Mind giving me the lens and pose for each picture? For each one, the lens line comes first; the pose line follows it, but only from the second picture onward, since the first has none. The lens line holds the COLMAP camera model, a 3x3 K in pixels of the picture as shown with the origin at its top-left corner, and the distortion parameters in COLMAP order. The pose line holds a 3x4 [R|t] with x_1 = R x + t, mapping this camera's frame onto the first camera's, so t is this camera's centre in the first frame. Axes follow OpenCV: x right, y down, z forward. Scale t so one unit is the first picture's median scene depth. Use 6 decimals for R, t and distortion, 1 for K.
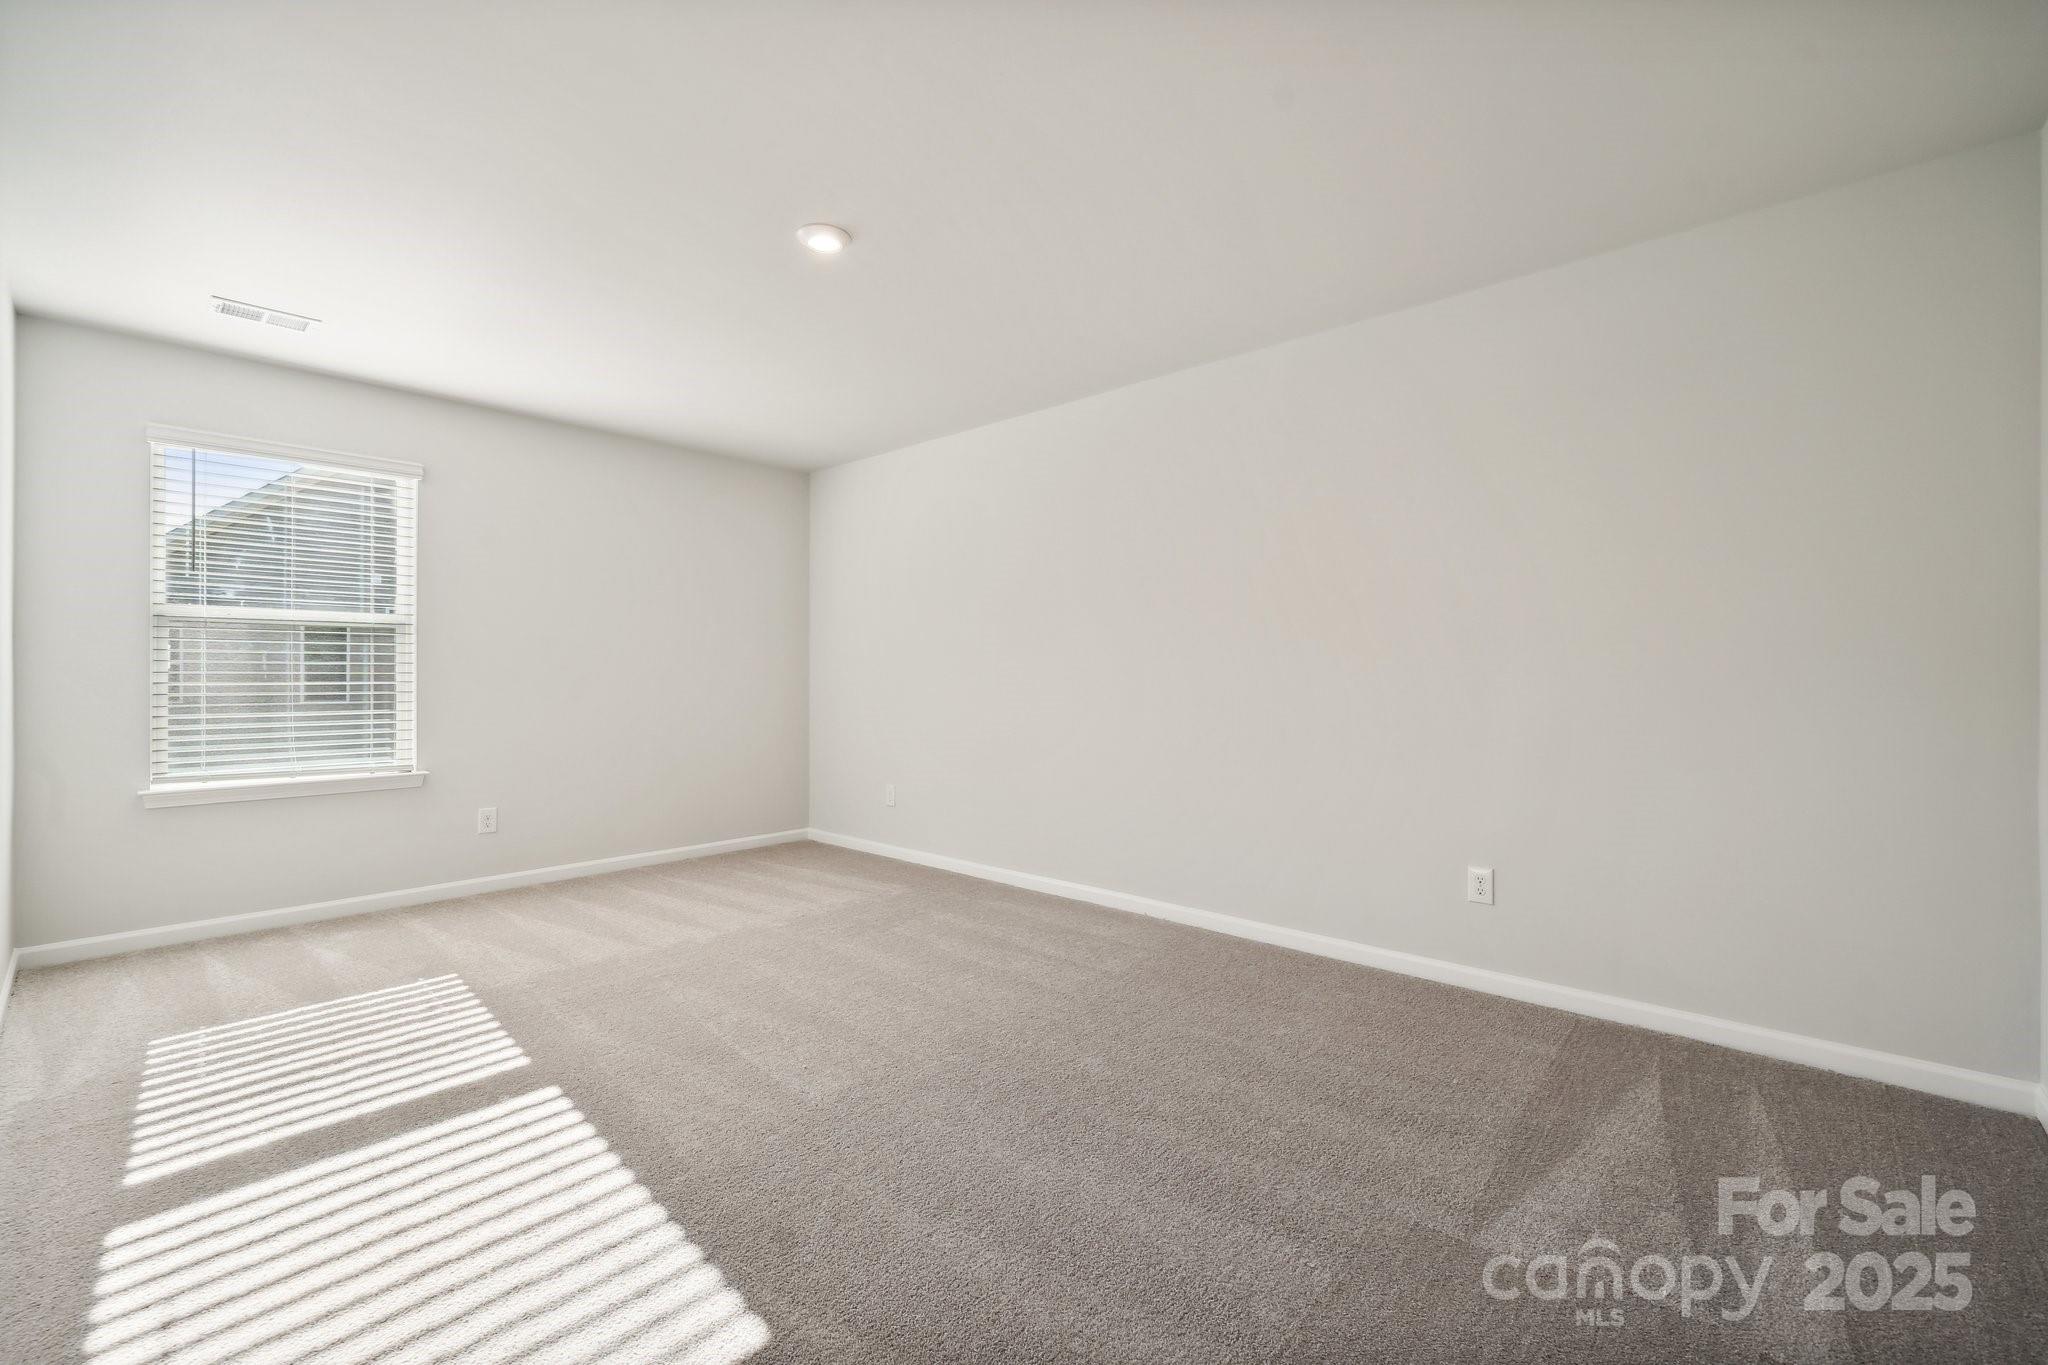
lens RADIAL K [[831.3, 0, 1044.3], [0, 831.3, 680.5], [0, 0, 1]] dist [-0.000530, 0.000658]
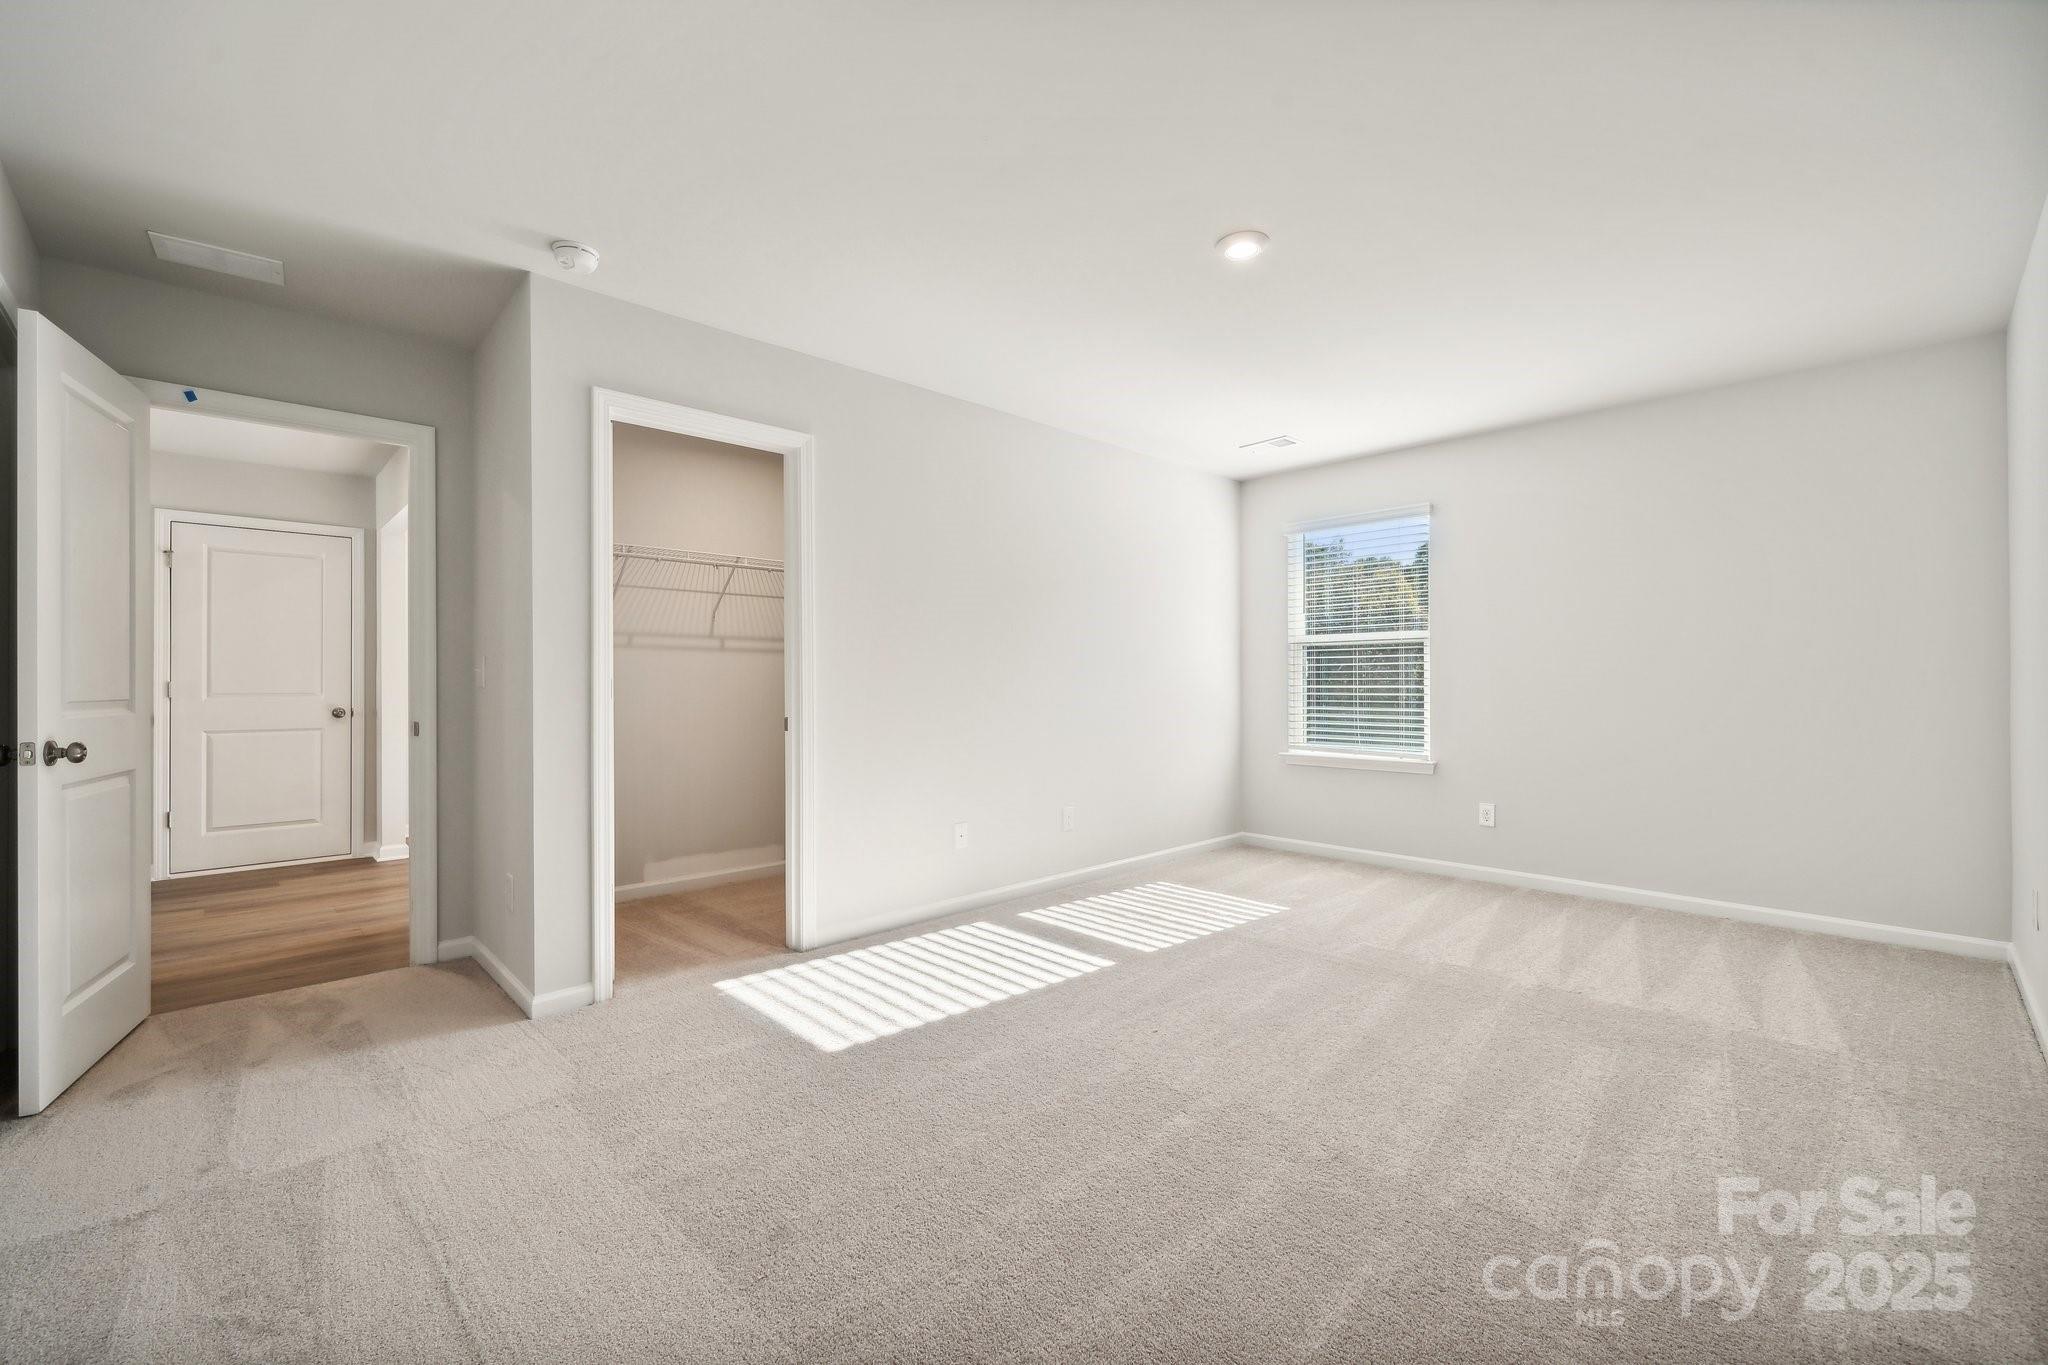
lens RADIAL K [[831.3, 0, 1036.2], [0, 831.3, 683.2], [0, 0, 1]] dist [-0.000530, 0.000658]
pose [[-0.055274, 0.000628, -0.998471, 0.718187], [-0.003033, 0.999995, 0.000797, -0.002628], [0.998467, 0.003072, -0.055272, 0.775661]]
